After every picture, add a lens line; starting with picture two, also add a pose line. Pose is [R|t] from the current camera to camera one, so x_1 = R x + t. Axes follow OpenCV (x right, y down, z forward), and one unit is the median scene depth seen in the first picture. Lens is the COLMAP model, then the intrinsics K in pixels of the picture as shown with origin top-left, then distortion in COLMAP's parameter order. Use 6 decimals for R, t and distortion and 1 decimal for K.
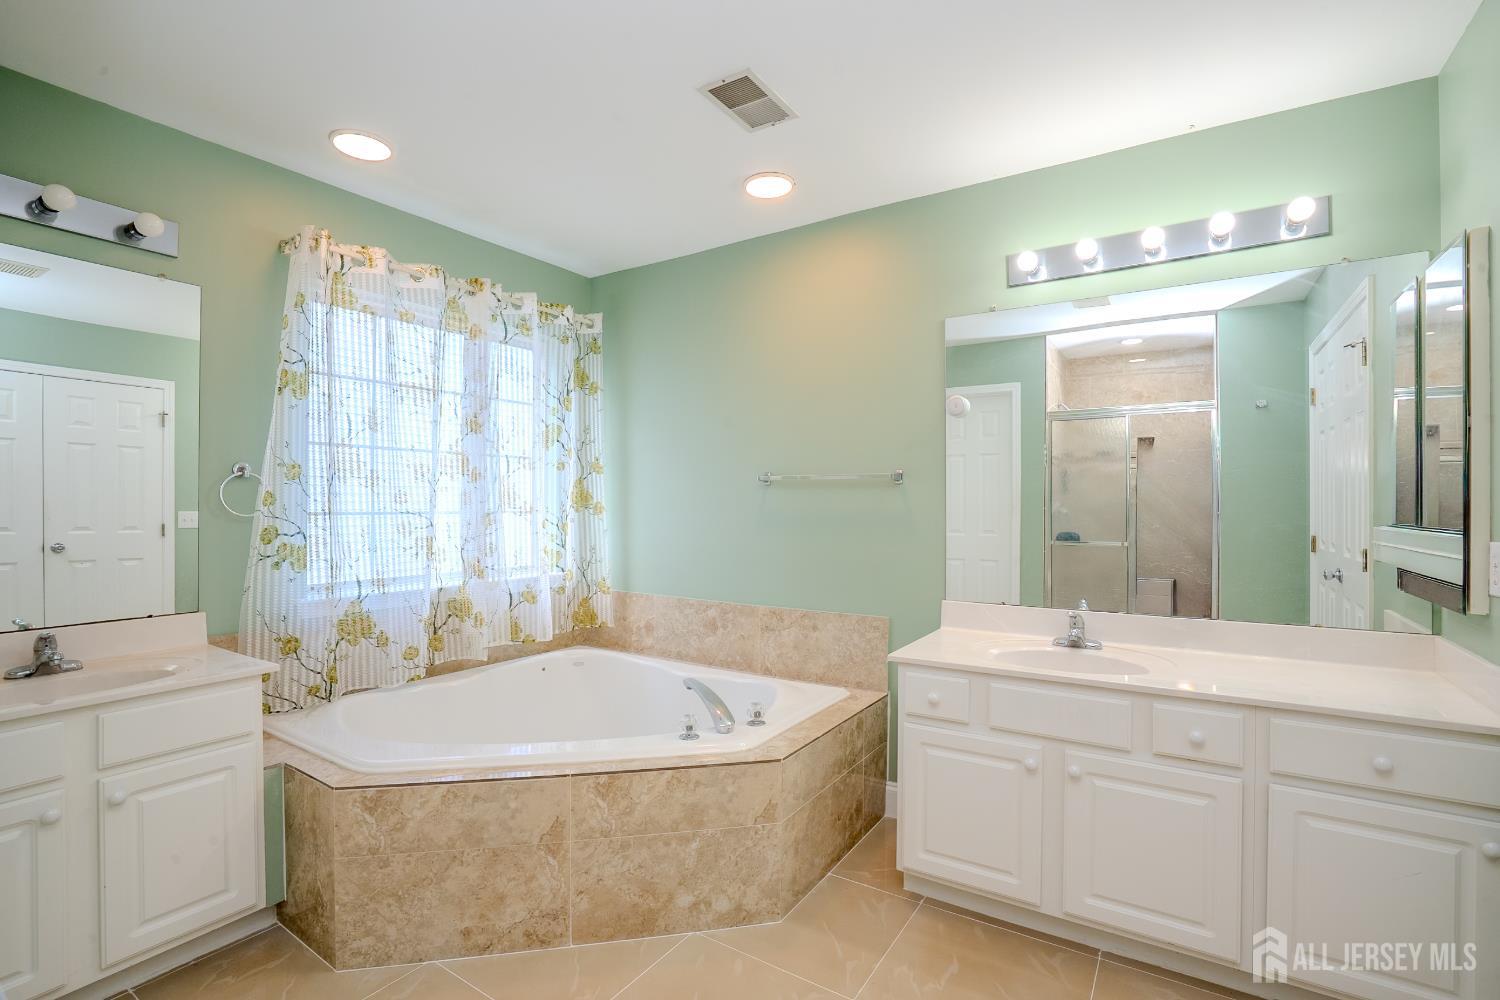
lens RADIAL K [[687.5, 0, 747.0], [0, 687.5, 501.1], [0, 0, 1]] dist [-0.062327, 0.022808]
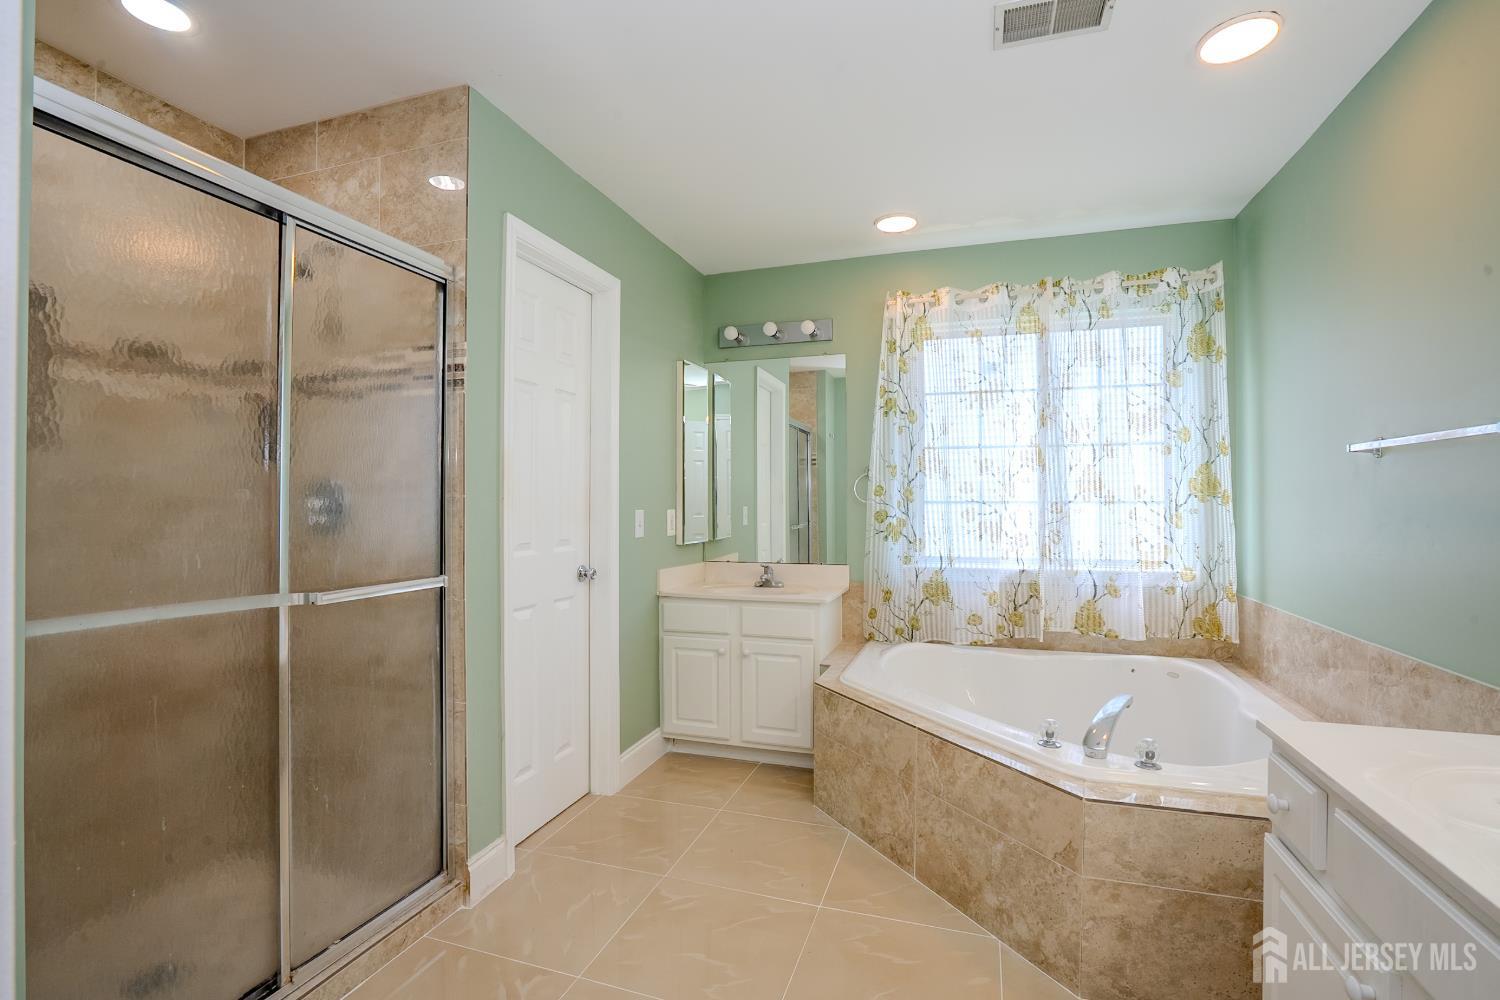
lens RADIAL K [[687.5, 0, 747.0], [0, 687.5, 501.1], [0, 0, 1]] dist [-0.062327, 0.022808]
pose [[0.253854, -0.004624, -0.967231, 0.581206], [0.005944, 0.999977, -0.003220, 0.019617], [0.967224, -0.004932, 0.253876, 0.328808]]
